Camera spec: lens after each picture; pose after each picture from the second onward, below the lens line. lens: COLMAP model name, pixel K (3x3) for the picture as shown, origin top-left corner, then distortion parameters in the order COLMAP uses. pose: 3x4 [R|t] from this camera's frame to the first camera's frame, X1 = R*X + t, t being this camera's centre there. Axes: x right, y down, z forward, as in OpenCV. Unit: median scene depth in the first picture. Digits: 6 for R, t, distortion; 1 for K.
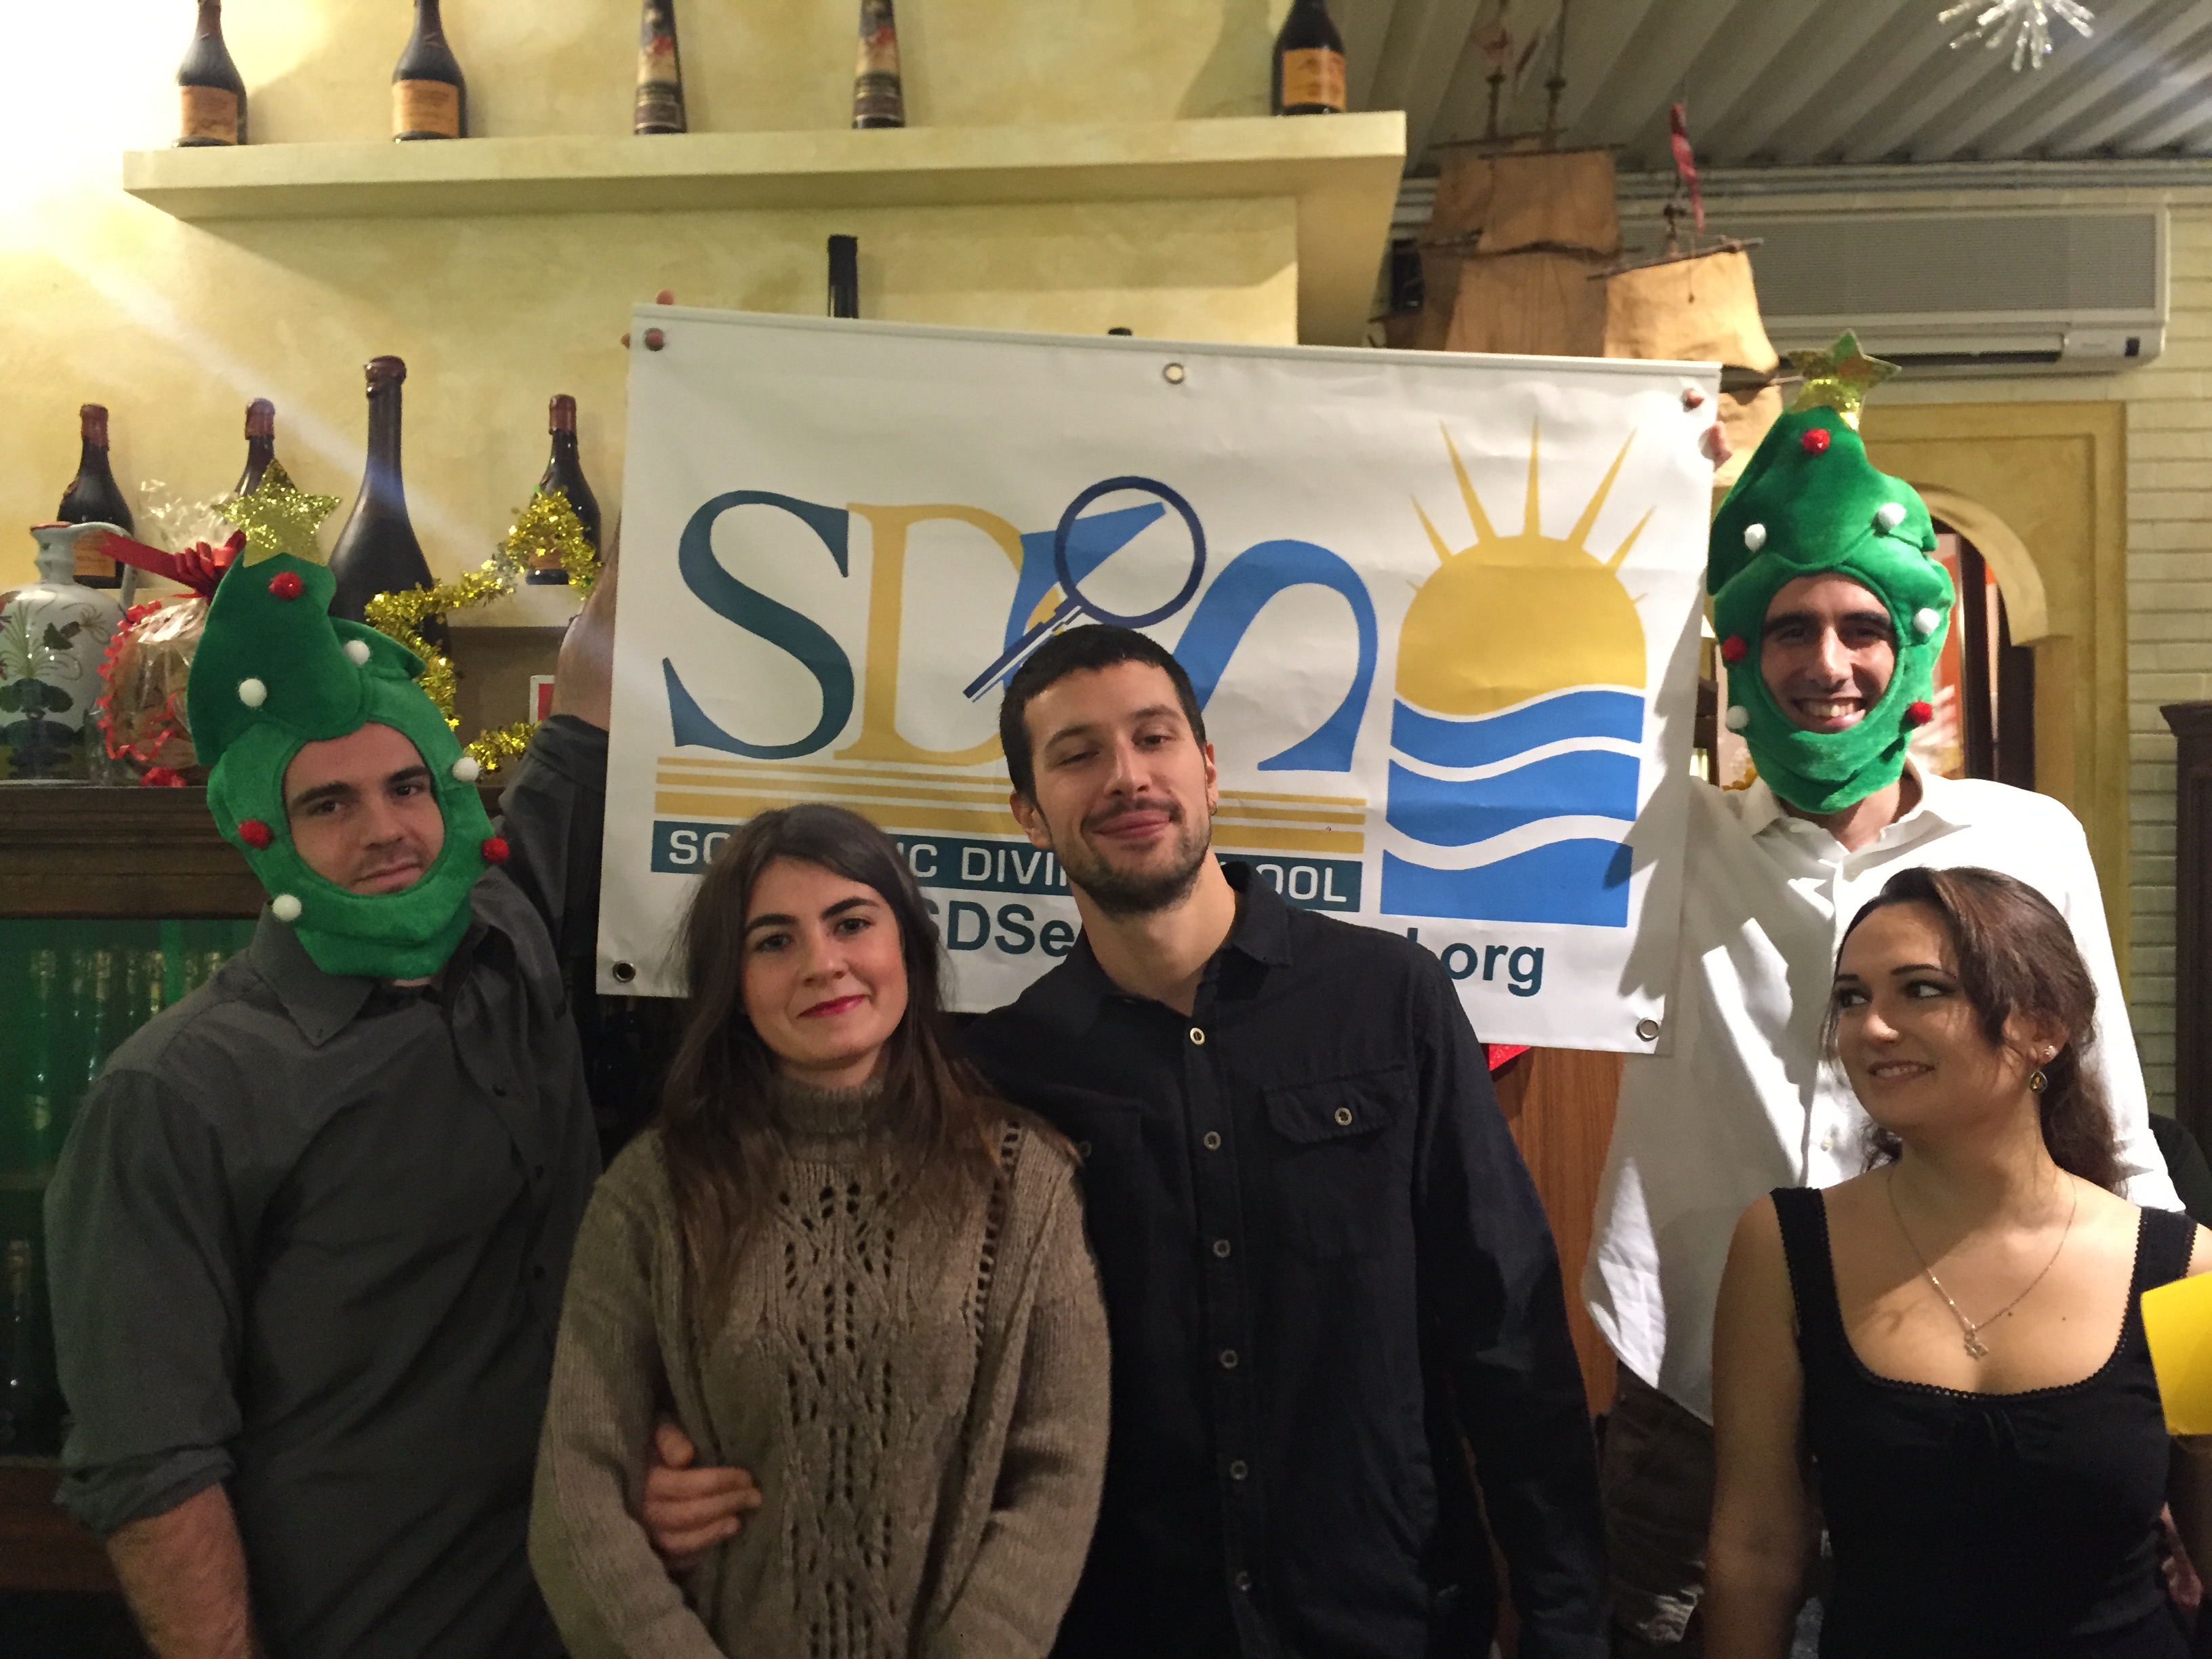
lens RADIAL K [[1897.8, 0, 1101.1], [0, 1897.8, 826.8], [0, 0, 1]] dist [0.087697, -0.133200]
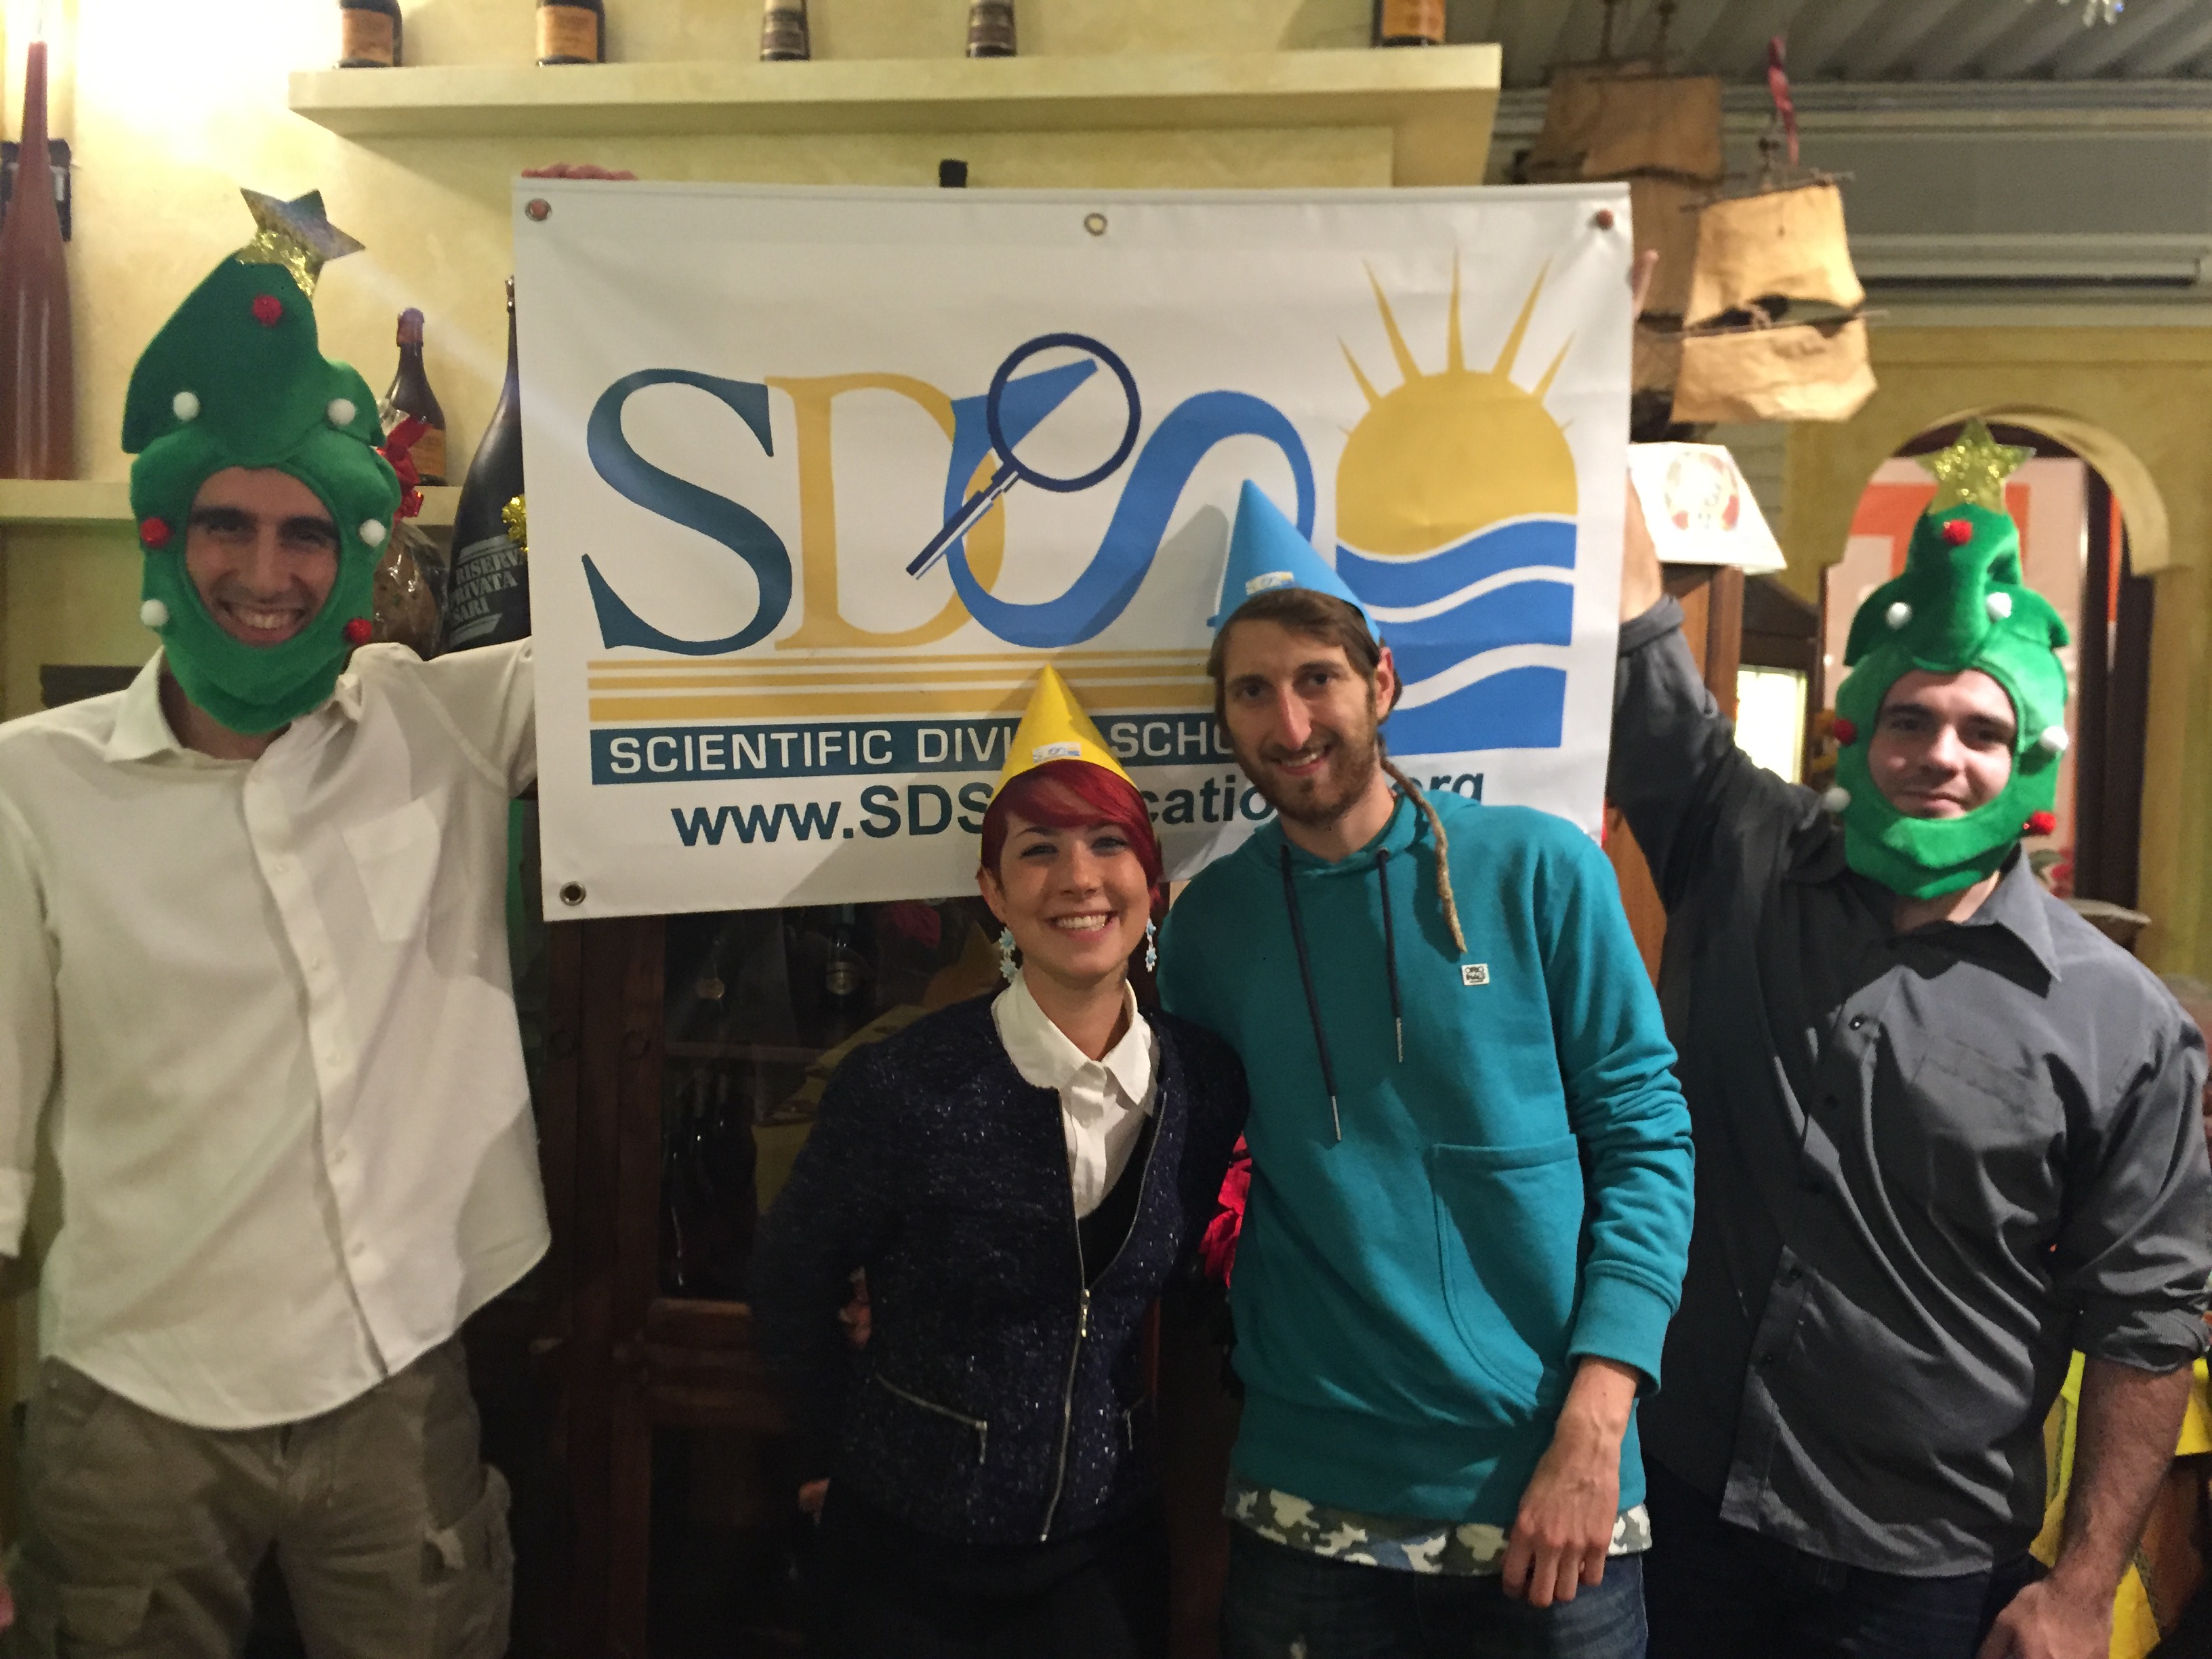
lens RADIAL K [[1897.4, 0, 1095.2], [0, 1897.4, 819.5], [0, 0, 1]] dist [0.088752, -0.139198]
pose [[0.997119, 0.035200, -0.067195, 0.024203], [-0.031762, 0.998164, 0.051574, -0.005550], [0.068887, -0.049291, 0.996406, -0.052751]]
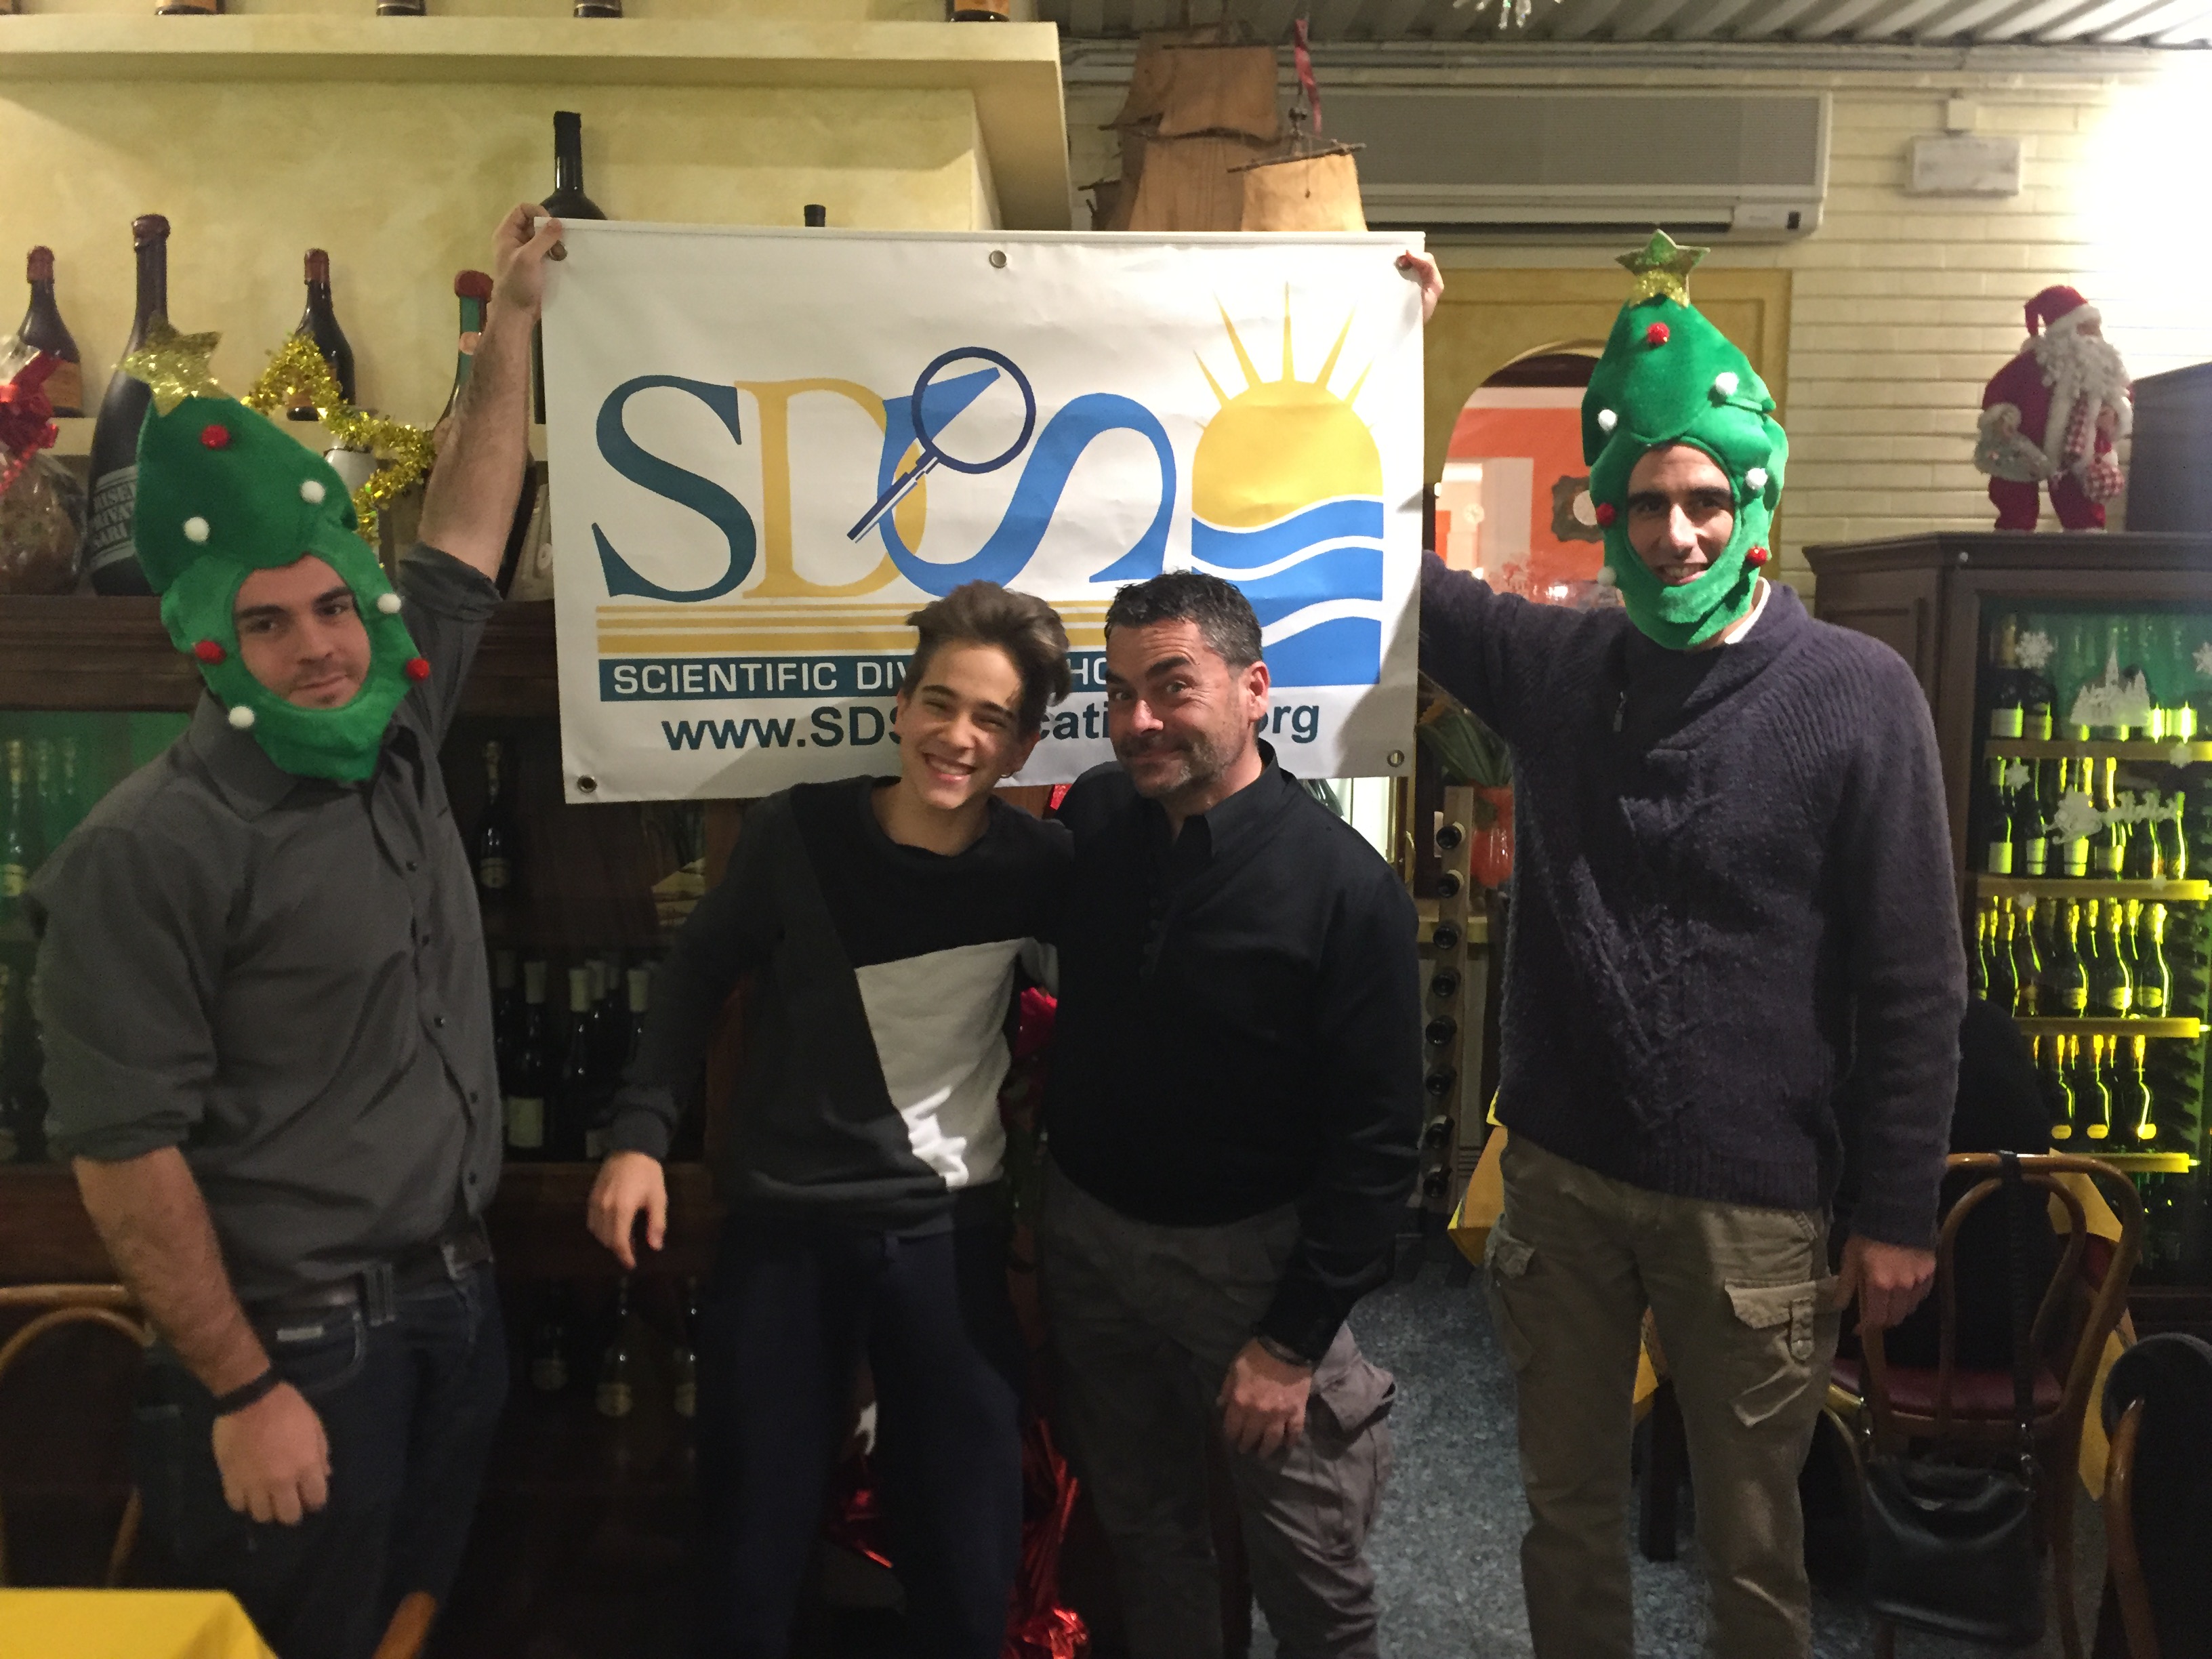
lens RADIAL K [[1890.6, 0, 1099.1], [0, 1890.6, 826.6], [0, 0, 1]] dist [0.086938, -0.128692]
pose [[0.997186, 0.003326, 0.074897, 0.091553], [-0.010201, 0.995745, 0.091591, 0.004236], [-0.074273, -0.092097, 0.992976, -0.177679]]
